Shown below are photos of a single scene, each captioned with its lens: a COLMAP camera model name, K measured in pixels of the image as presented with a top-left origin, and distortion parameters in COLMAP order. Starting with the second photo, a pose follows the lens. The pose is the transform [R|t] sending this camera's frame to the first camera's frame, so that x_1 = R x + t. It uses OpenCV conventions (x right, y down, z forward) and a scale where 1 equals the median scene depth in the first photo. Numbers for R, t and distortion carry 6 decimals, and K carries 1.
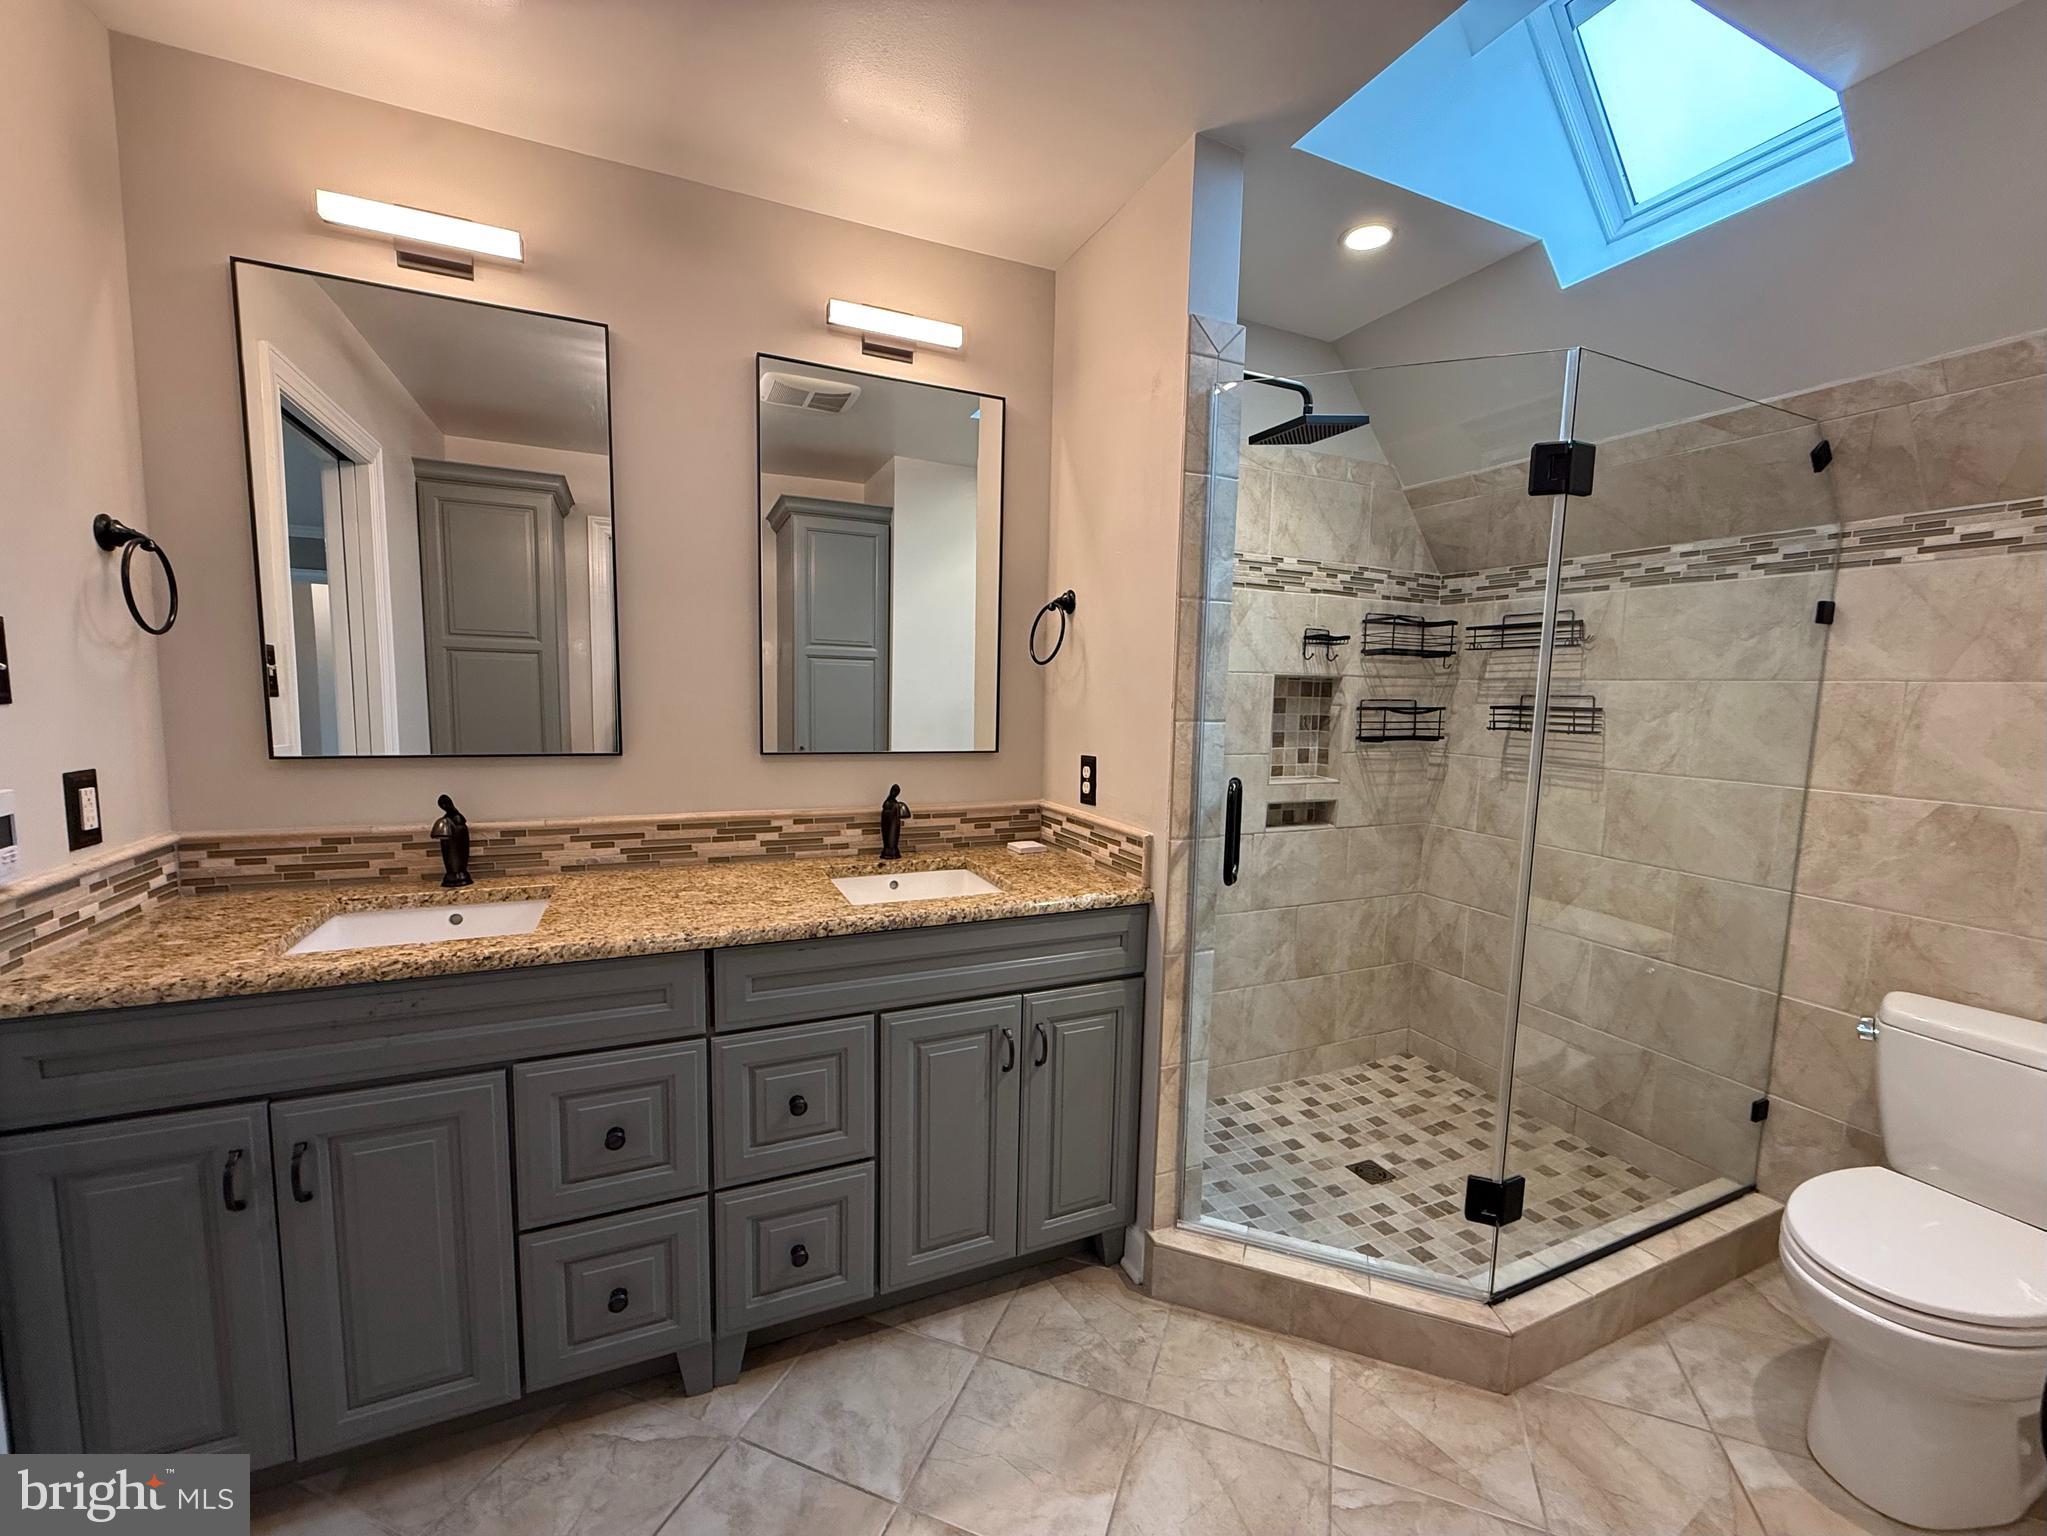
lens RADIAL K [[829.6, 0, 1024.6], [0, 829.6, 779.4], [0, 0, 1]] dist [0.000219, 0.000076]
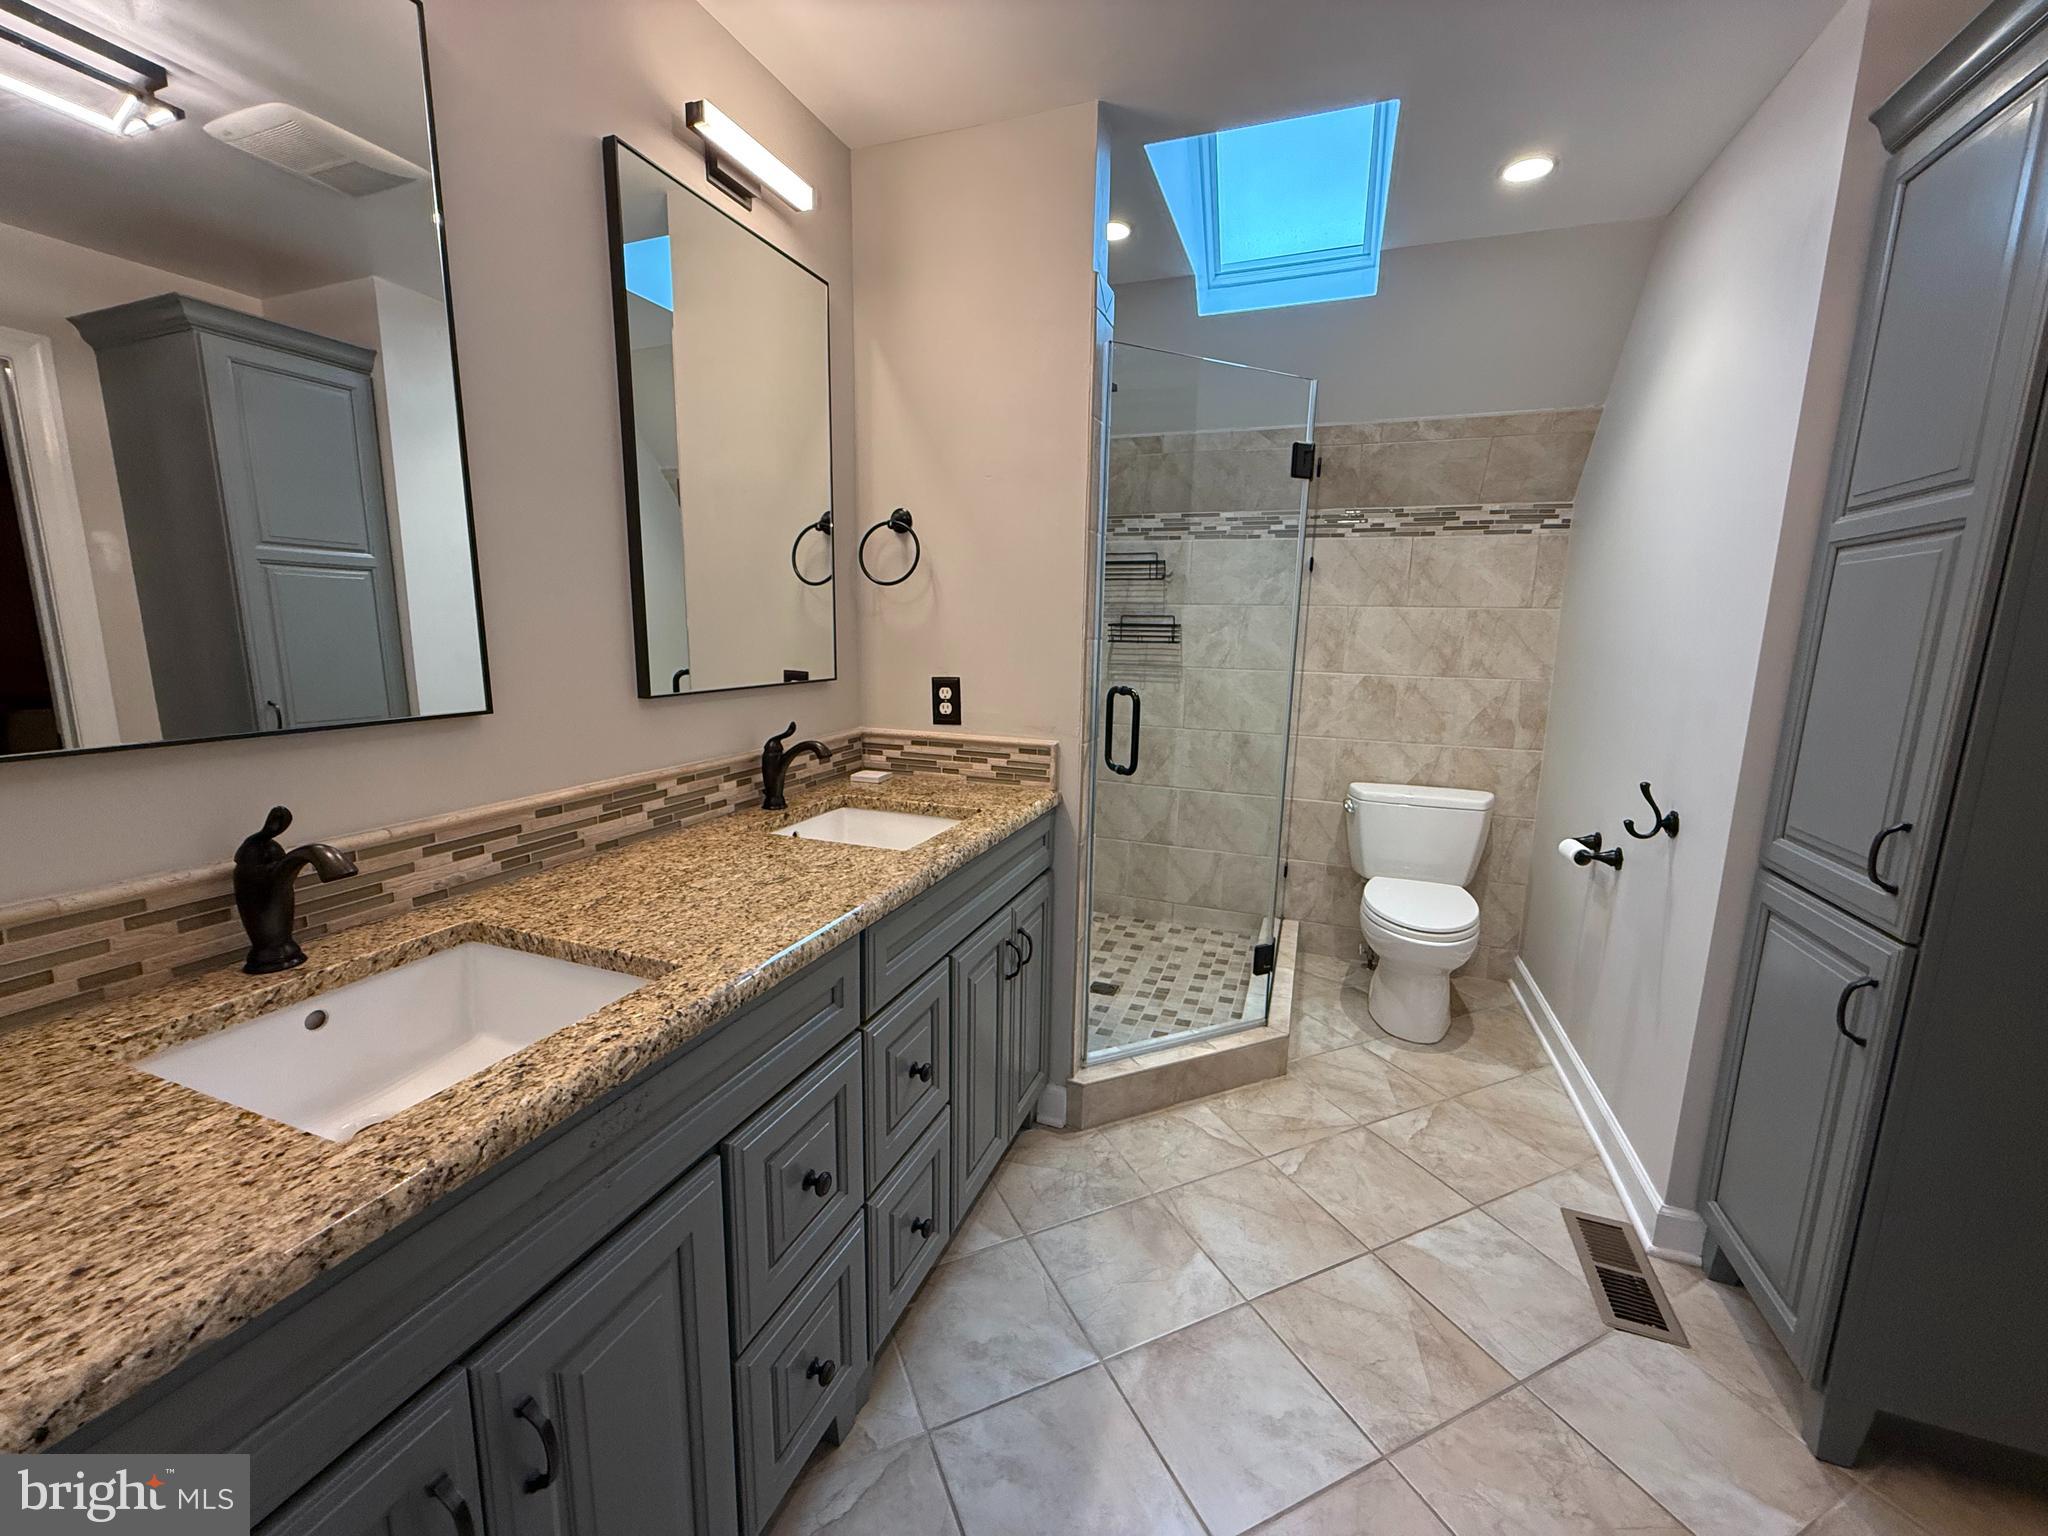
lens RADIAL K [[818.5, 0, 1024.0], [0, 818.5, 768.0], [0, 0, 1]] dist [-0.000593, -0.000163]
pose [[0.708118, -0.133317, 0.693394, -0.623527], [0.075545, 0.990682, 0.113326, -0.026738], [-0.702041, -0.027866, 0.711591, 0.230445]]
